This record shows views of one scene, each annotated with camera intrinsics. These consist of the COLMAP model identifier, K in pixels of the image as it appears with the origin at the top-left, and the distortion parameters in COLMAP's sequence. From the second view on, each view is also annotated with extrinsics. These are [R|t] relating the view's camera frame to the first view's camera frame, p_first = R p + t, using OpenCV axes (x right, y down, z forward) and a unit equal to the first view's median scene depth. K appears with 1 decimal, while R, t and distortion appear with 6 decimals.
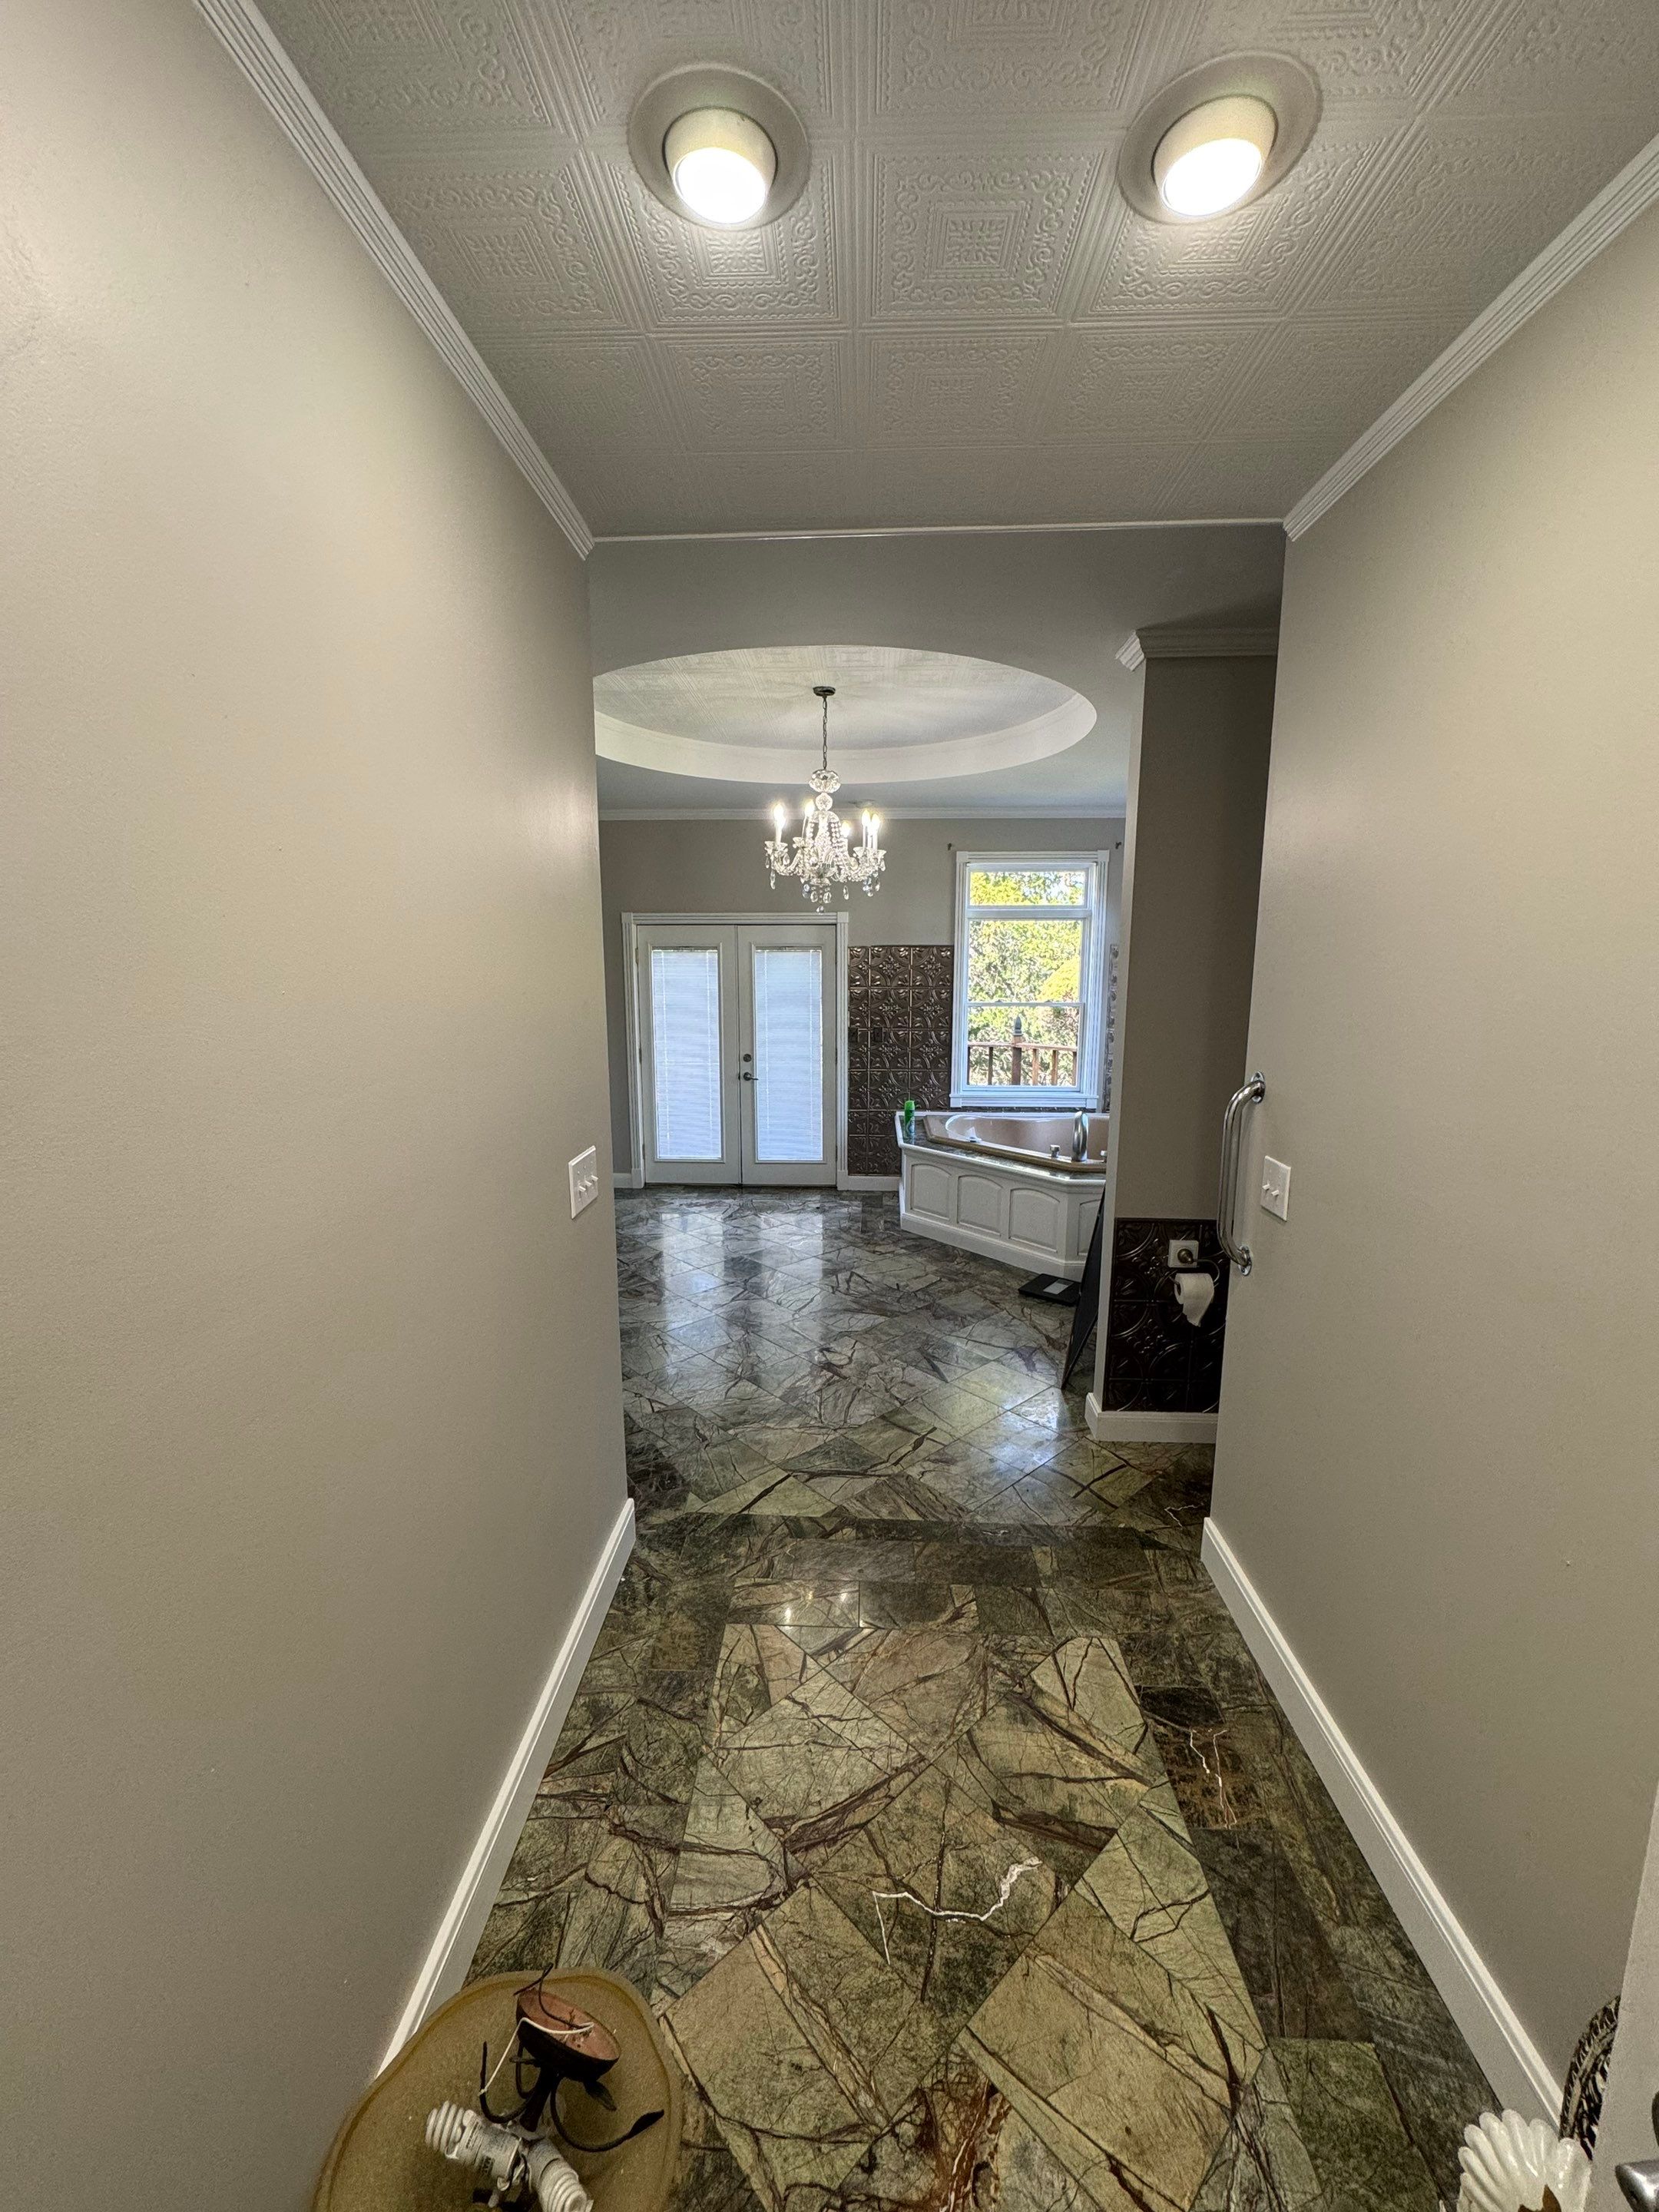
lens RADIAL K [[877.5, 0, 829.5], [0, 877.5, 1106.0], [0, 0, 1]] dist [-0.006342, 0.000939]
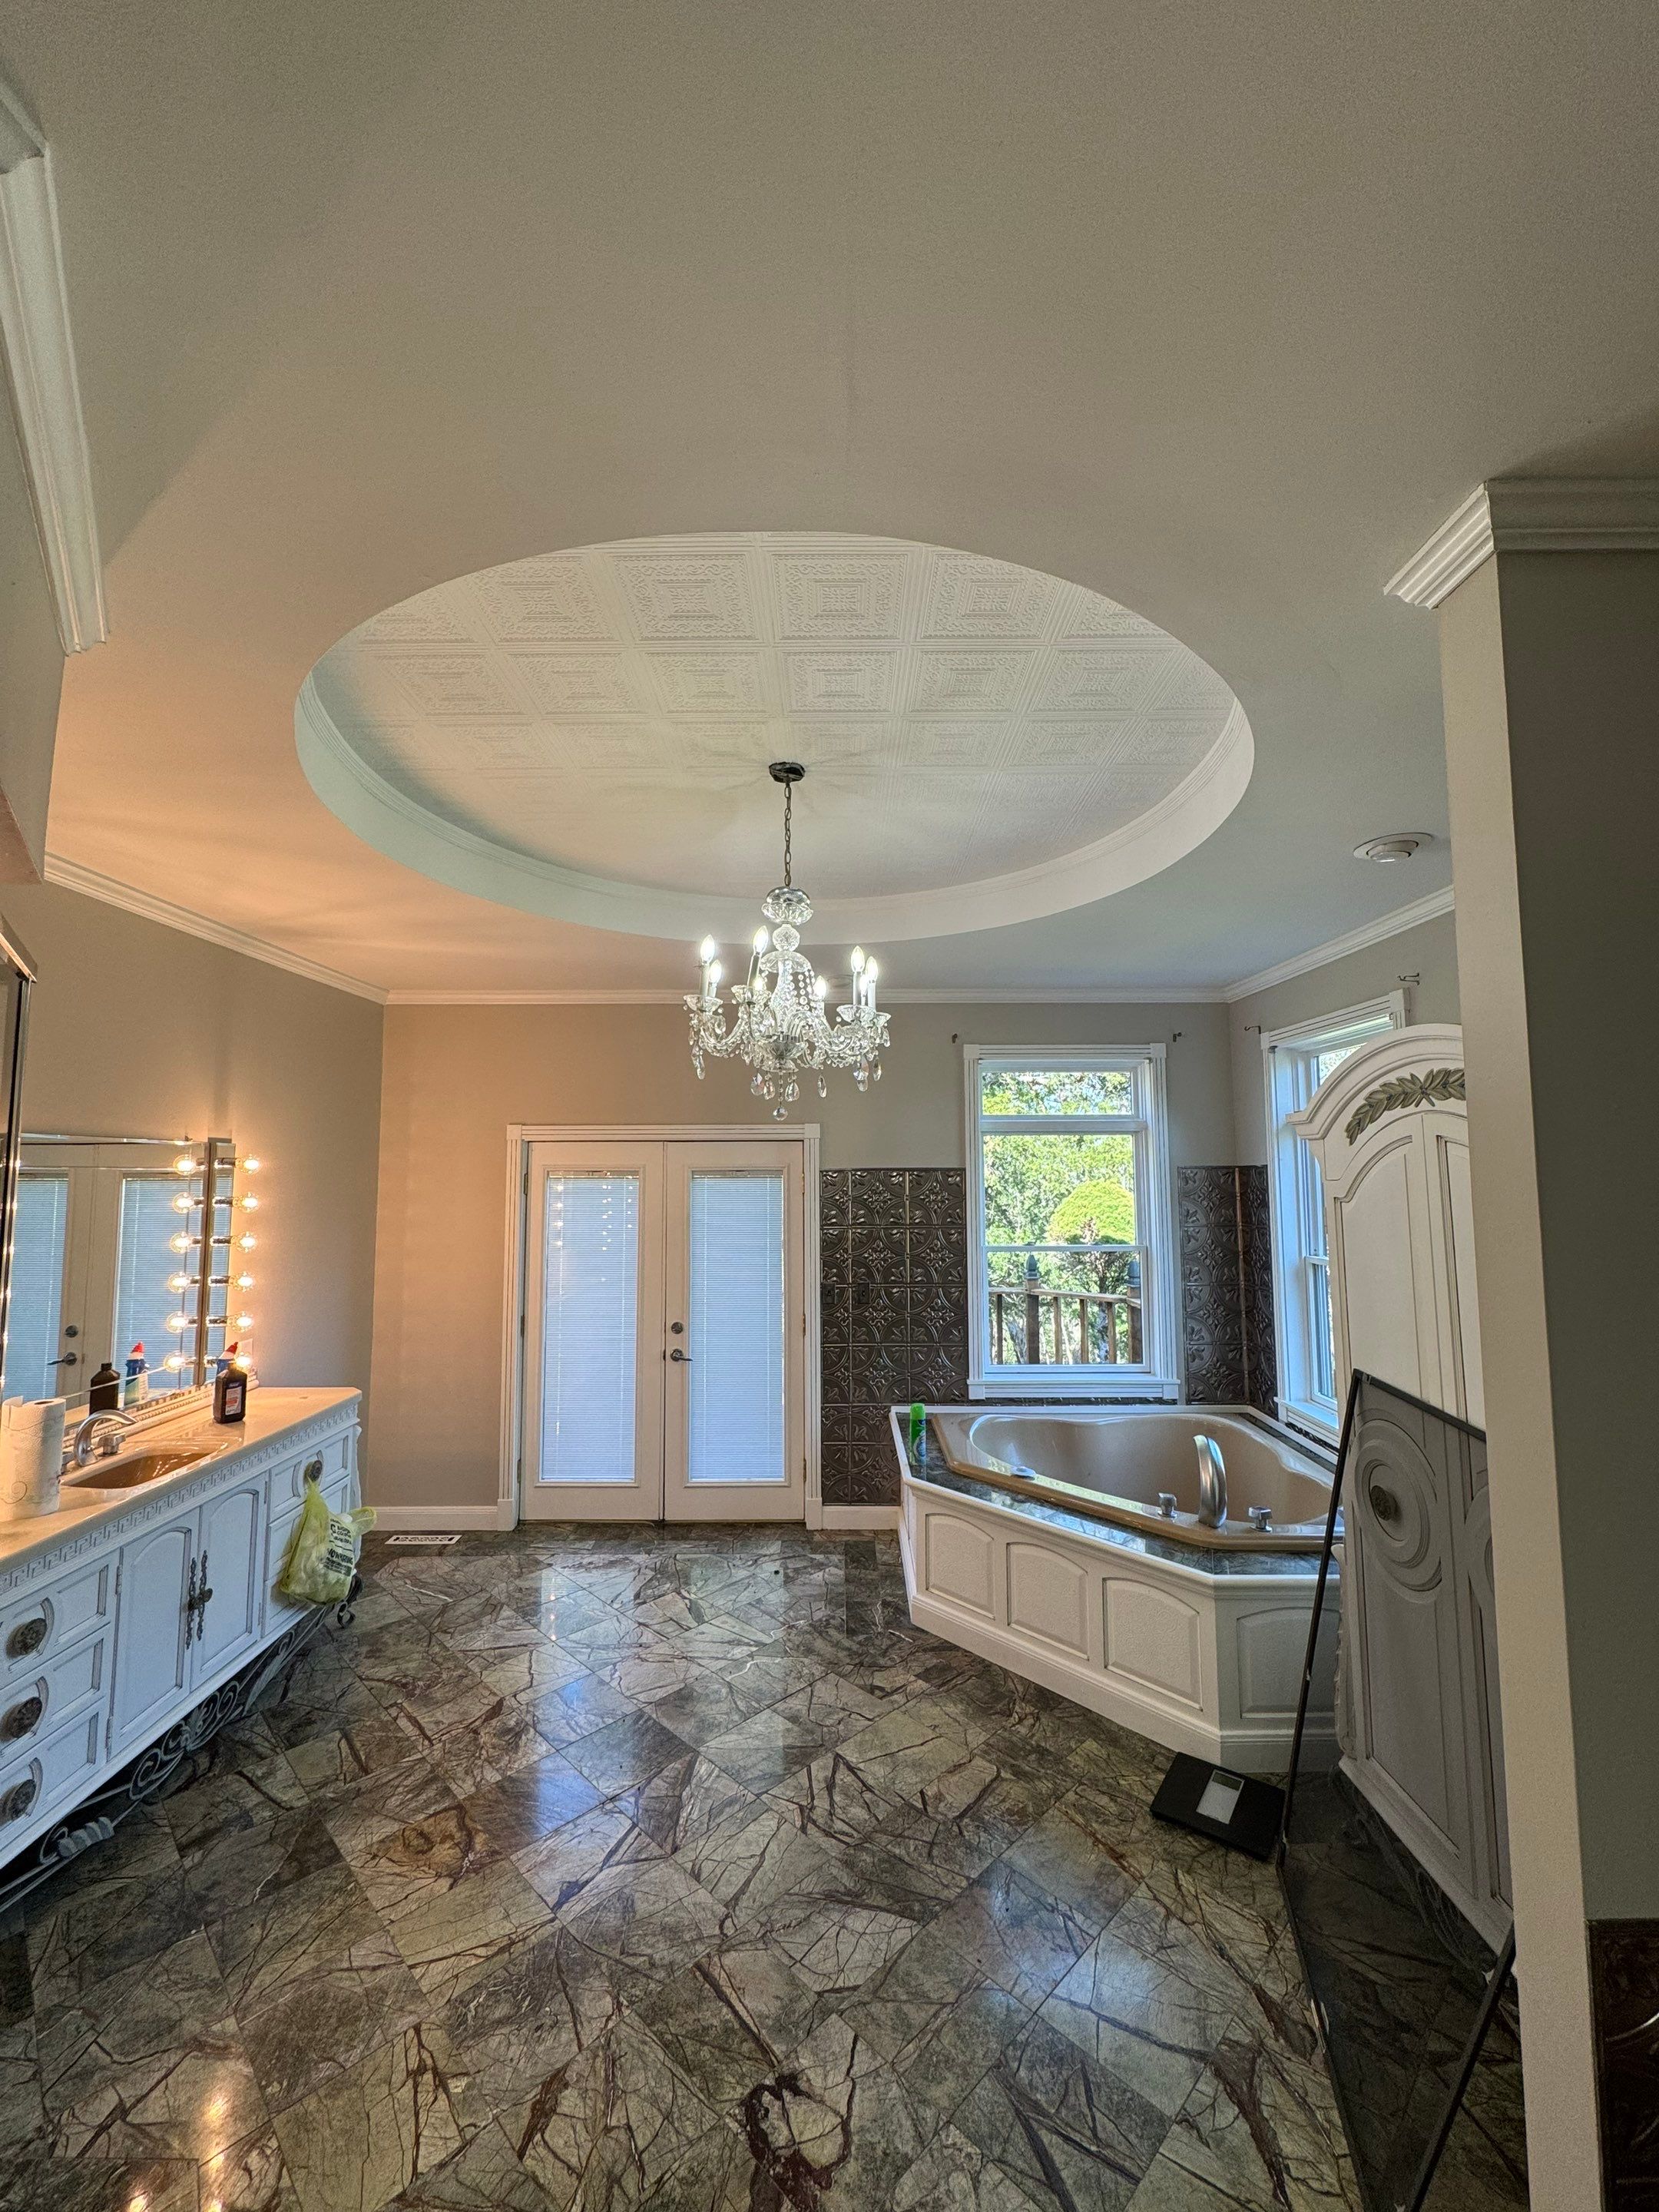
lens RADIAL K [[877.5, 0, 829.5], [0, 877.5, 1106.0], [0, 0, 1]] dist [-0.006342, 0.000939]
pose [[0.999138, -0.000151, 0.041507, -0.001352], [0.010376, 0.969155, -0.246234, -0.066489], [-0.040190, 0.246452, 0.968321, 0.342675]]
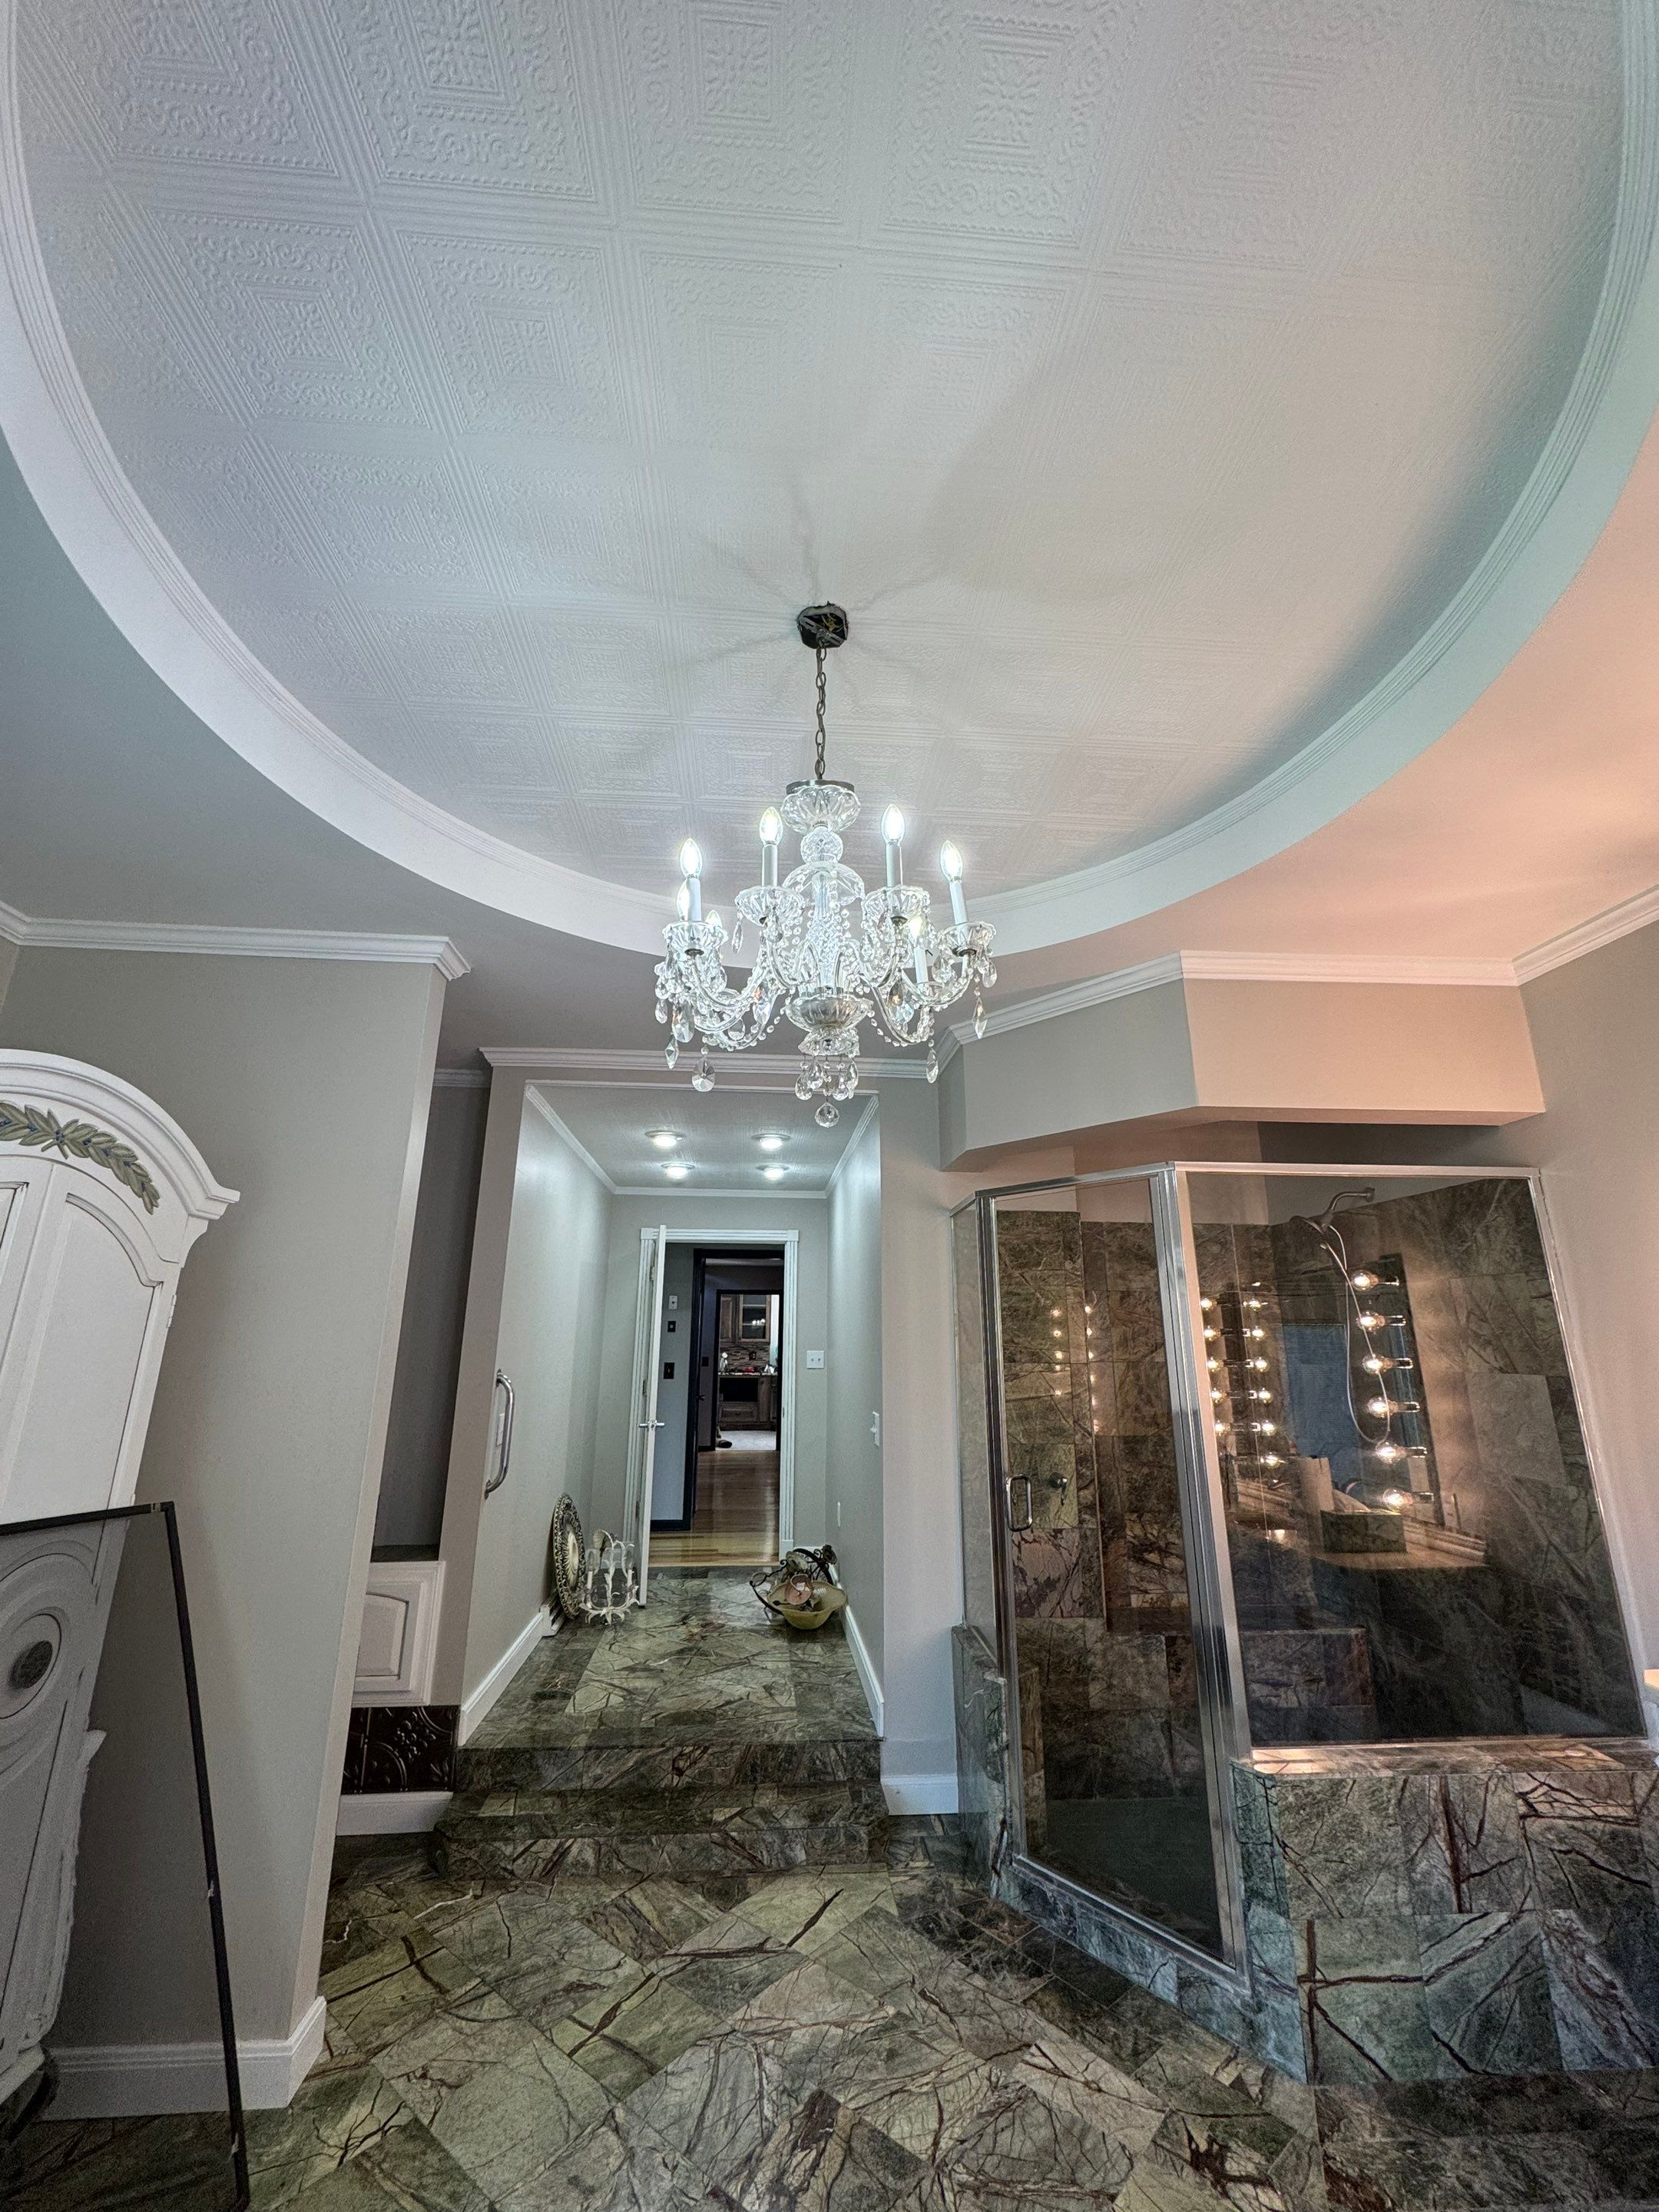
lens RADIAL K [[877.5, 0, 829.5], [0, 877.5, 1106.0], [0, 0, 1]] dist [-0.006342, 0.000939]
pose [[-0.992110, -0.037932, -0.119494, 0.022799], [-0.026584, 0.995106, -0.095170, -0.145302], [0.122519, -0.091242, -0.988263, 1.005104]]
